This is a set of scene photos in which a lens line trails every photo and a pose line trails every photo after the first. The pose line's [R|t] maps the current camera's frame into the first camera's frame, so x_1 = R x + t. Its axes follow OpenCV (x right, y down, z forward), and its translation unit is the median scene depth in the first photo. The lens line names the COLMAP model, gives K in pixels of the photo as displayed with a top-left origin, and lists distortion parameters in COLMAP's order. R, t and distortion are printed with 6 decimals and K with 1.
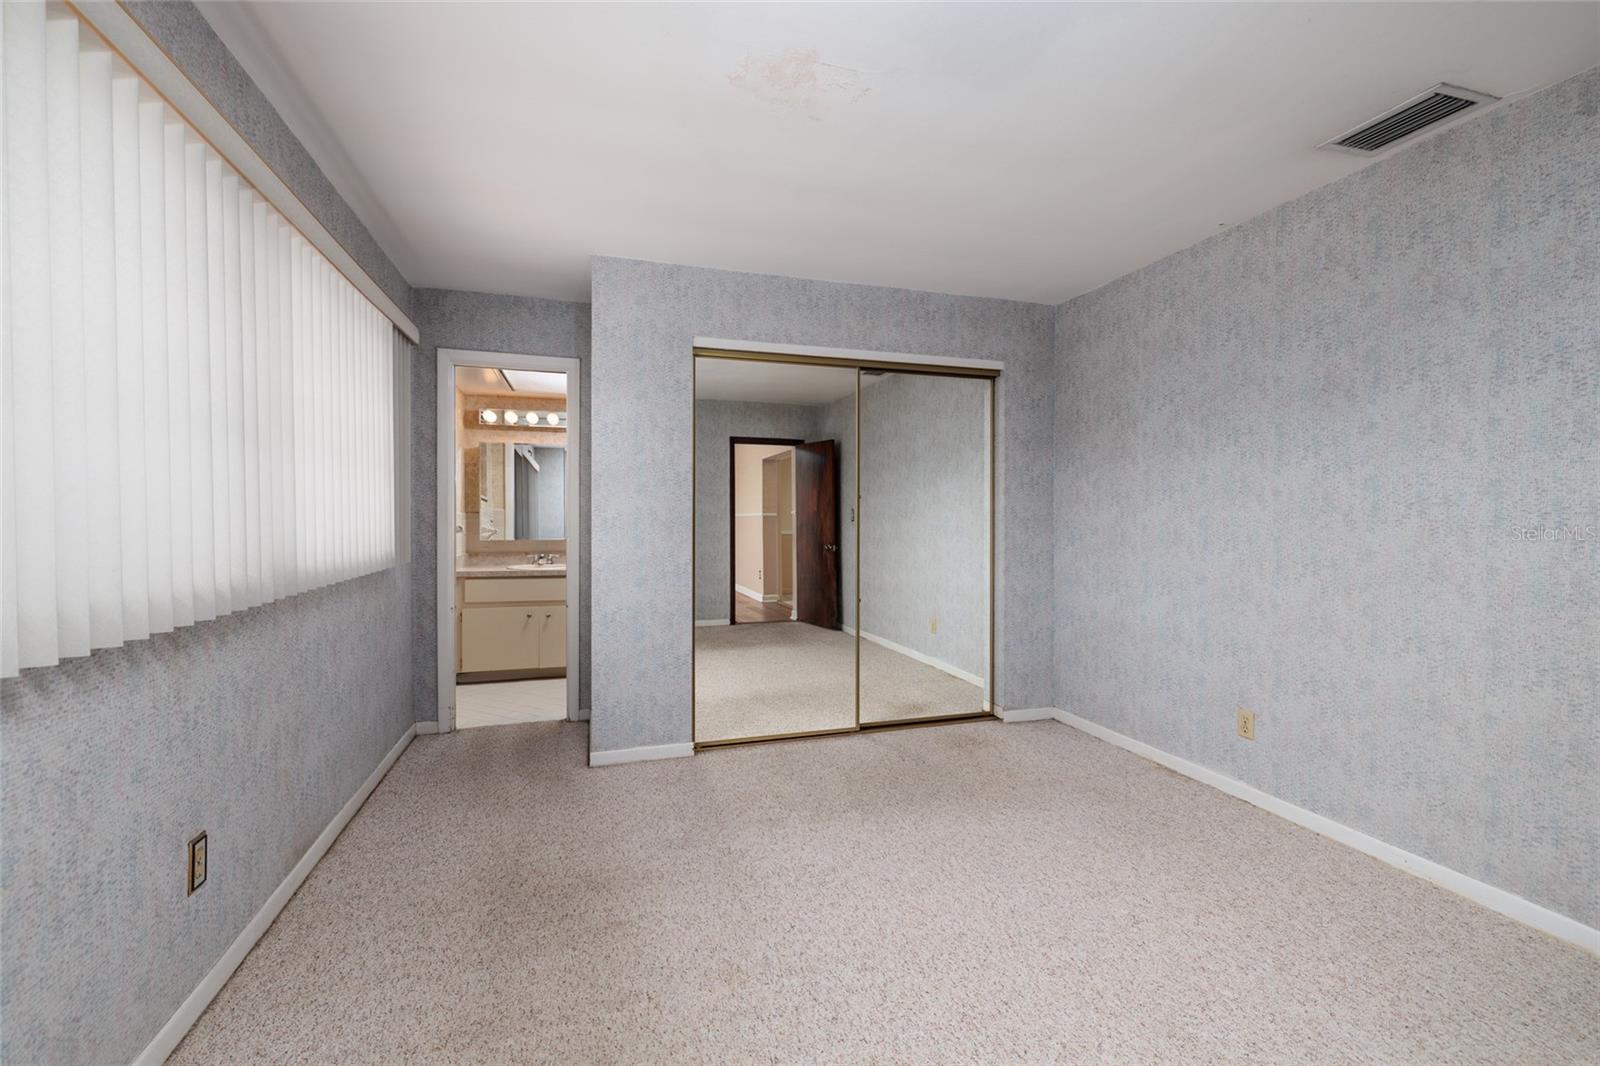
lens RADIAL K [[696.3, 0, 803.3], [0, 696.3, 525.4], [0, 0, 1]] dist [0.002374, 0.000167]
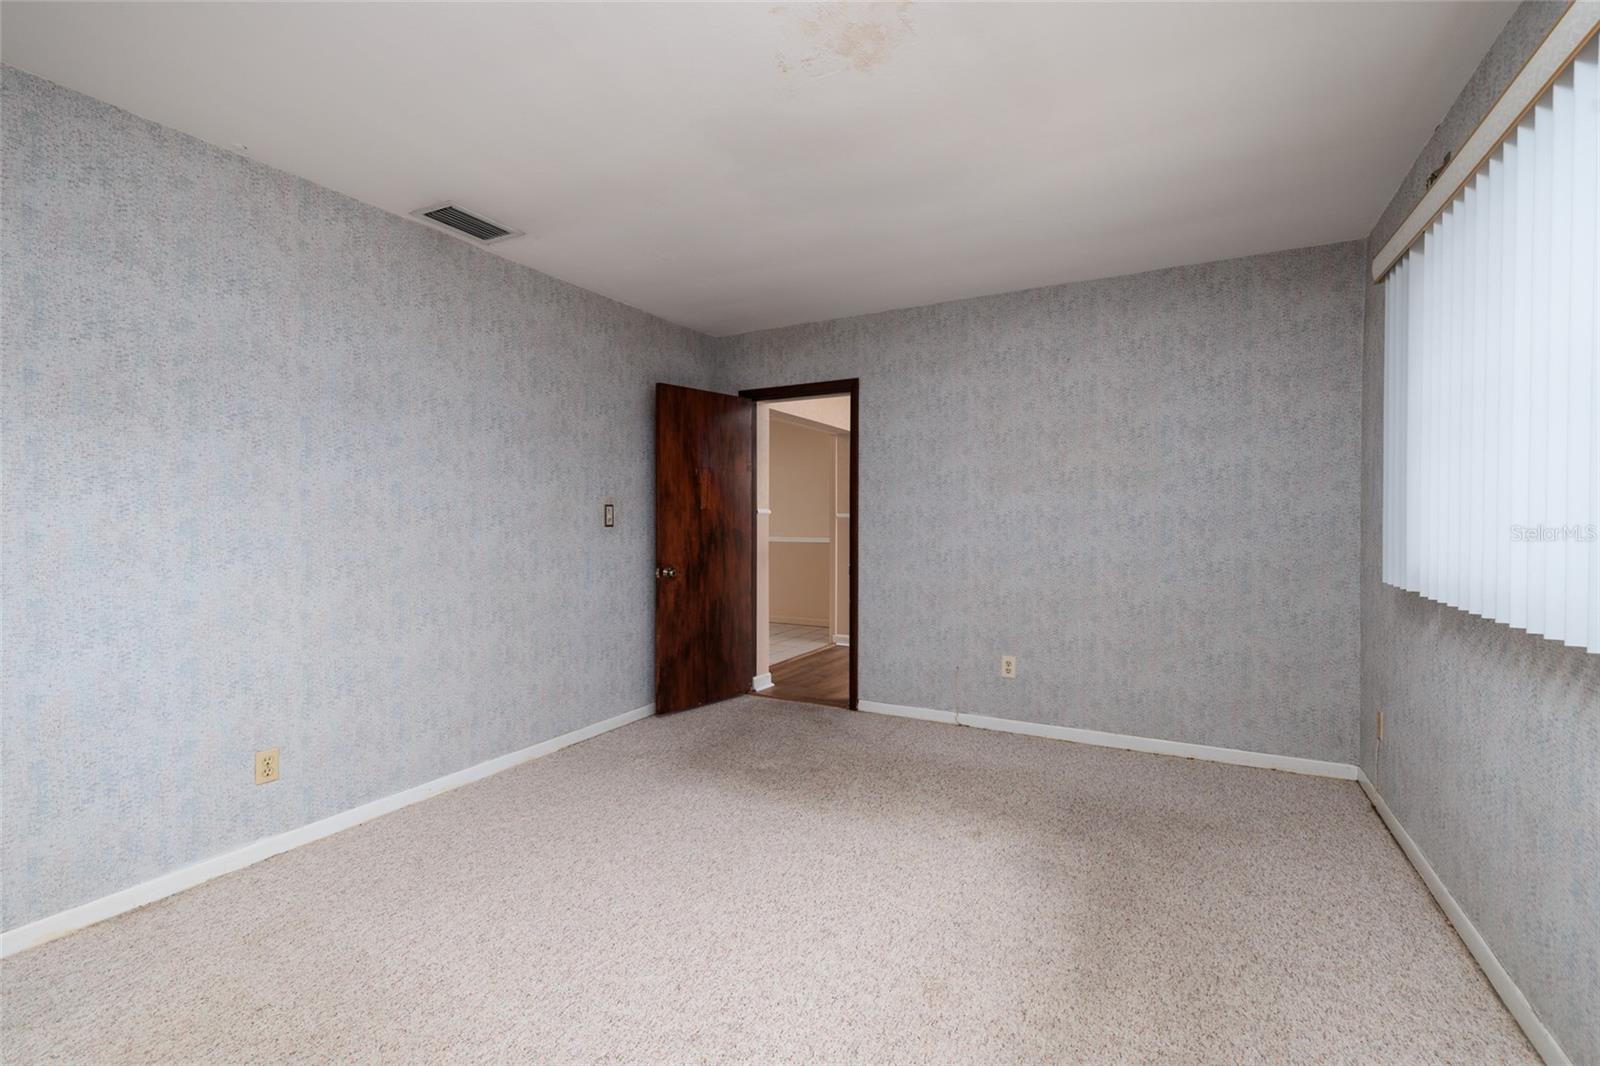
lens RADIAL K [[696.3, 0, 803.3], [0, 696.3, 525.4], [0, 0, 1]] dist [0.002374, 0.000167]
pose [[-0.699830, -0.008393, 0.714261, -0.473000], [0.010534, 0.999701, 0.022068, -0.018133], [-0.714232, 0.022968, -0.699532, 1.285487]]
